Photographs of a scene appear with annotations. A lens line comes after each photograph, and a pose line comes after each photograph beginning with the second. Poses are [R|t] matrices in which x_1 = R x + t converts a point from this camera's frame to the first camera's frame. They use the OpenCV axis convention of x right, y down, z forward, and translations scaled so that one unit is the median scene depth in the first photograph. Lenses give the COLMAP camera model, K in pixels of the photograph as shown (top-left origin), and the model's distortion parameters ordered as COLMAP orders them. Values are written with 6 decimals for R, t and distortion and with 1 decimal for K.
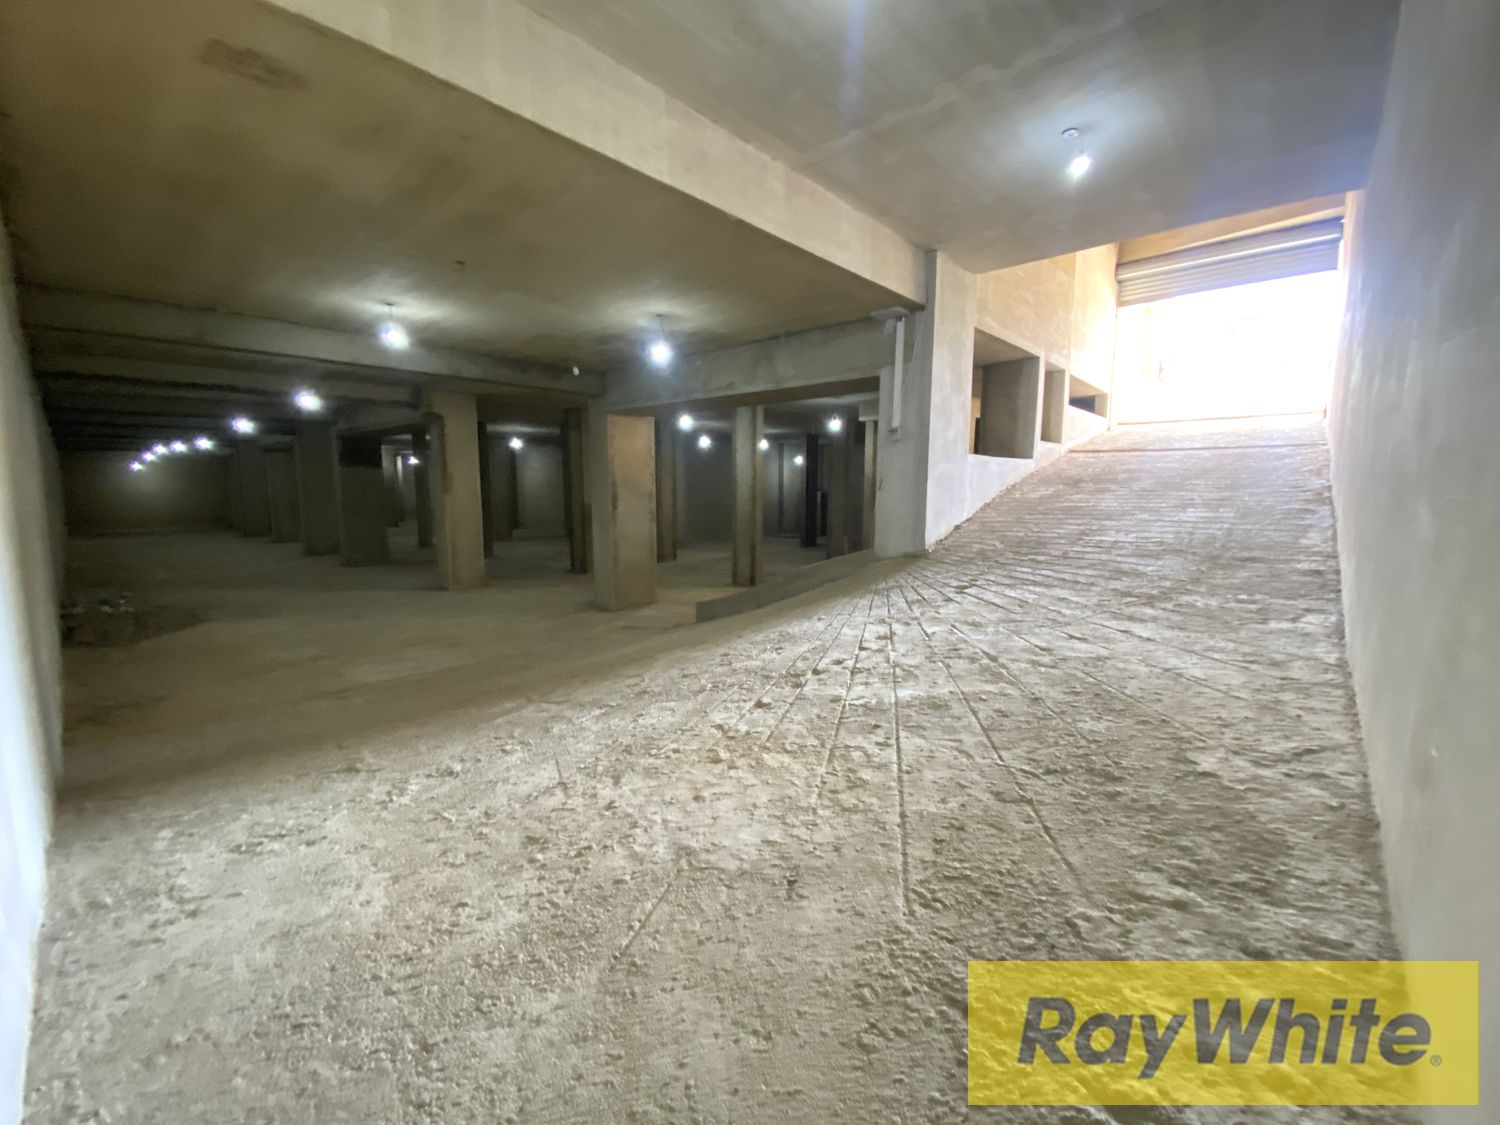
lens RADIAL K [[615.5, 0, 745.1], [0, 615.5, 562.8], [0, 0, 1]] dist [0.002267, 0.000080]
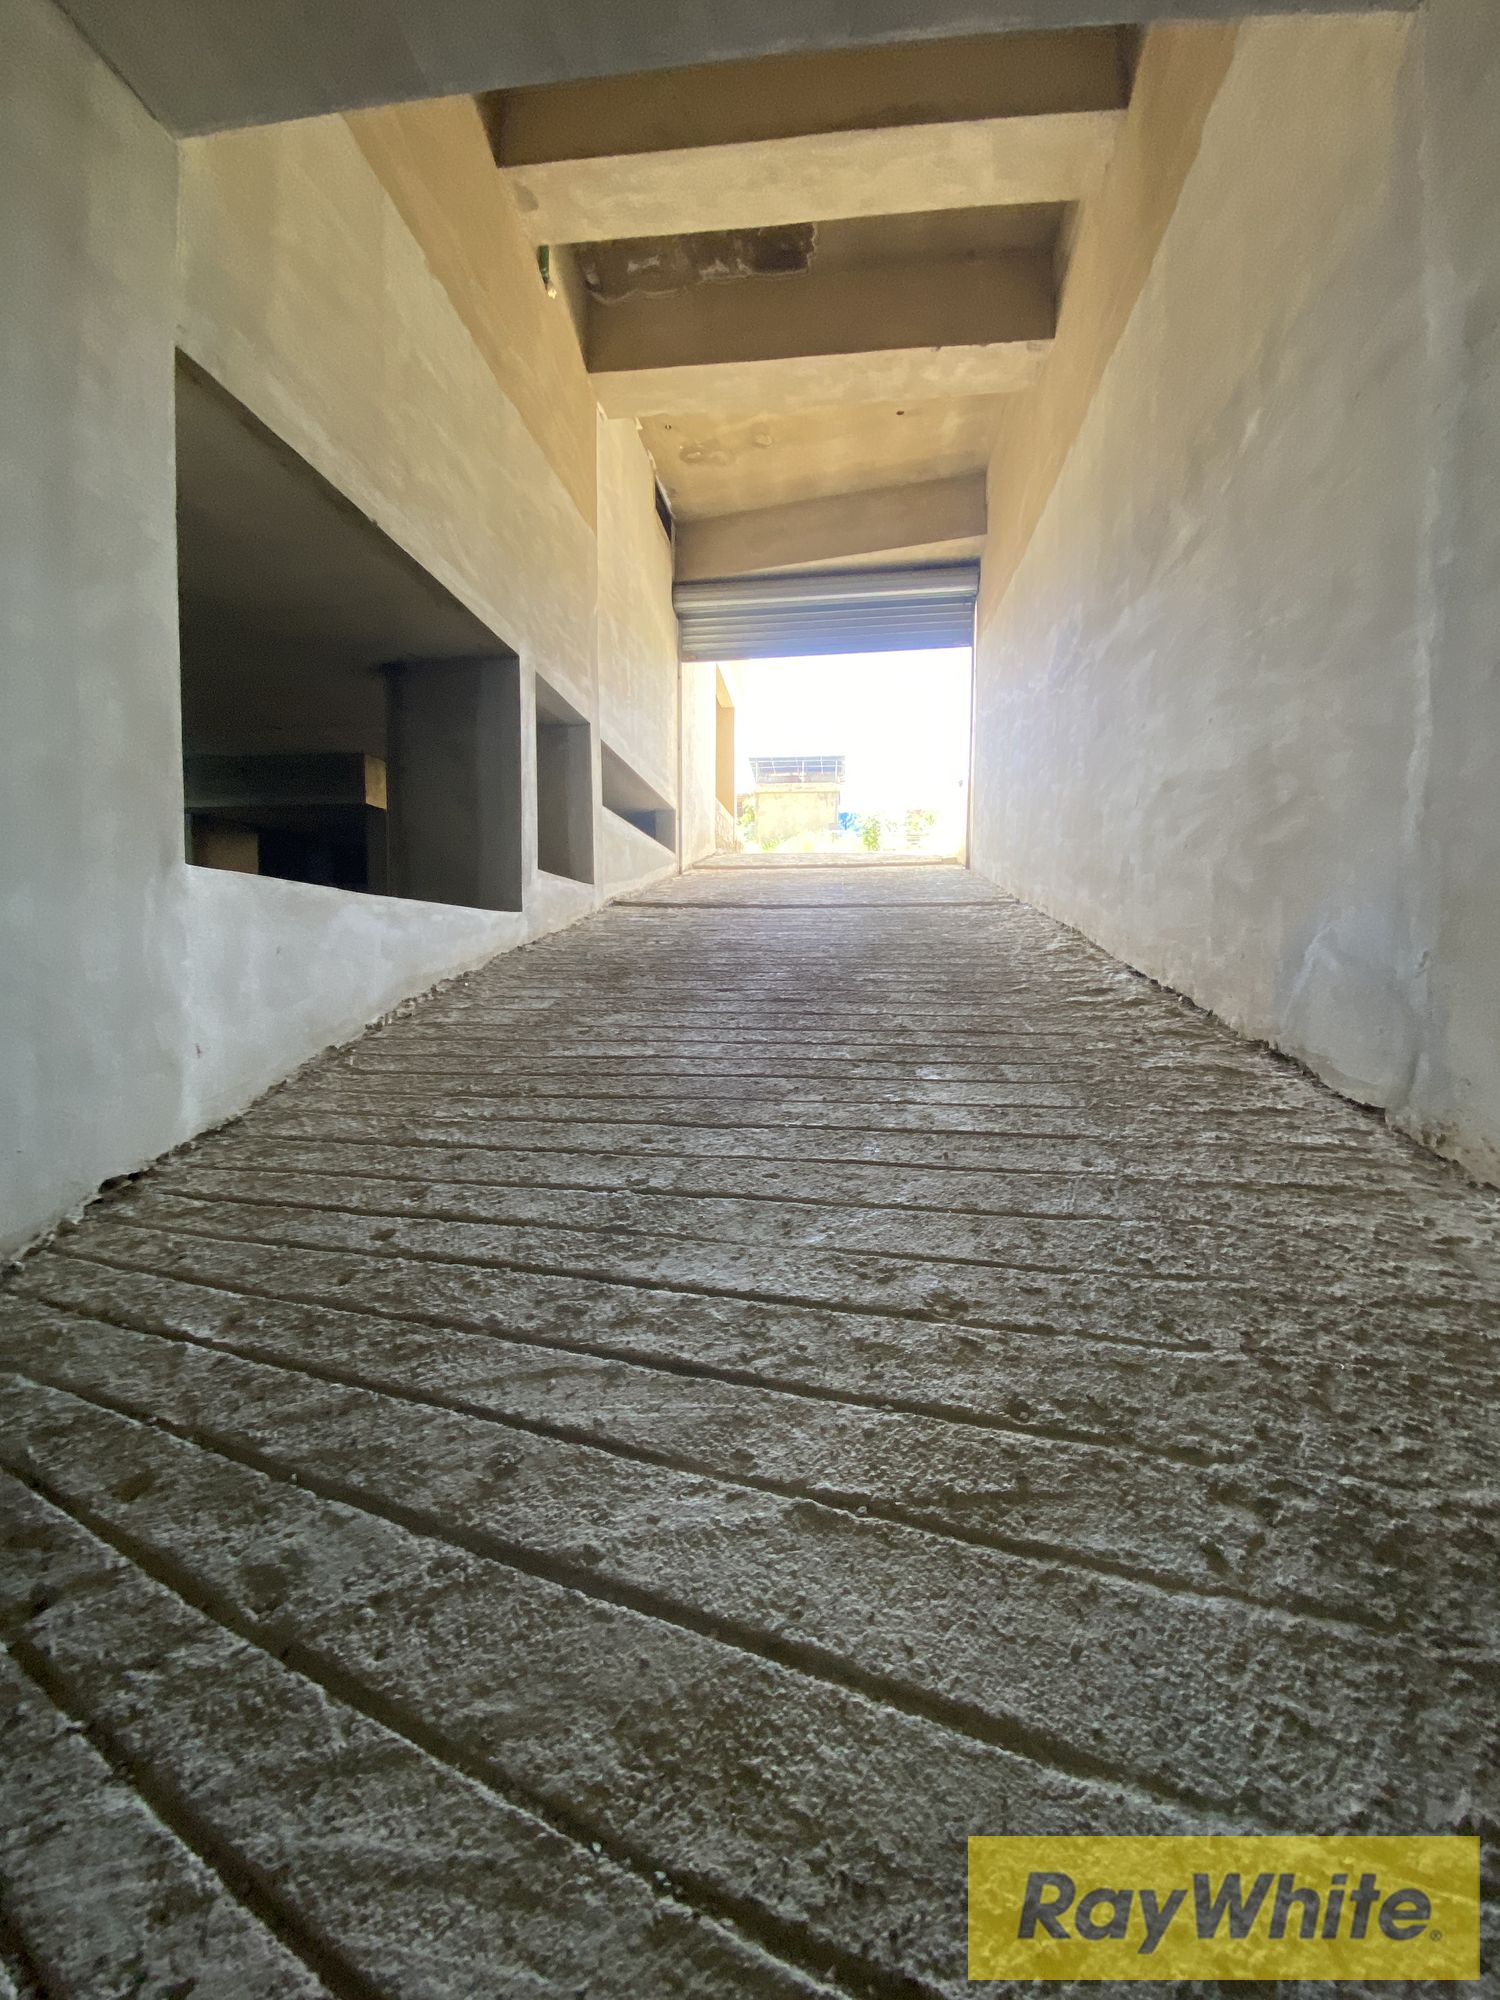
lens RADIAL K [[820.7, 0, 746.8], [0, 820.7, 1002.4], [0, 0, 1]] dist [0.002267, 0.000080]
pose [[0.820870, -0.025790, 0.570533, 0.276540], [0.067096, 0.996417, -0.051495, -0.072126], [-0.567161, 0.080551, 0.819659, 0.476622]]
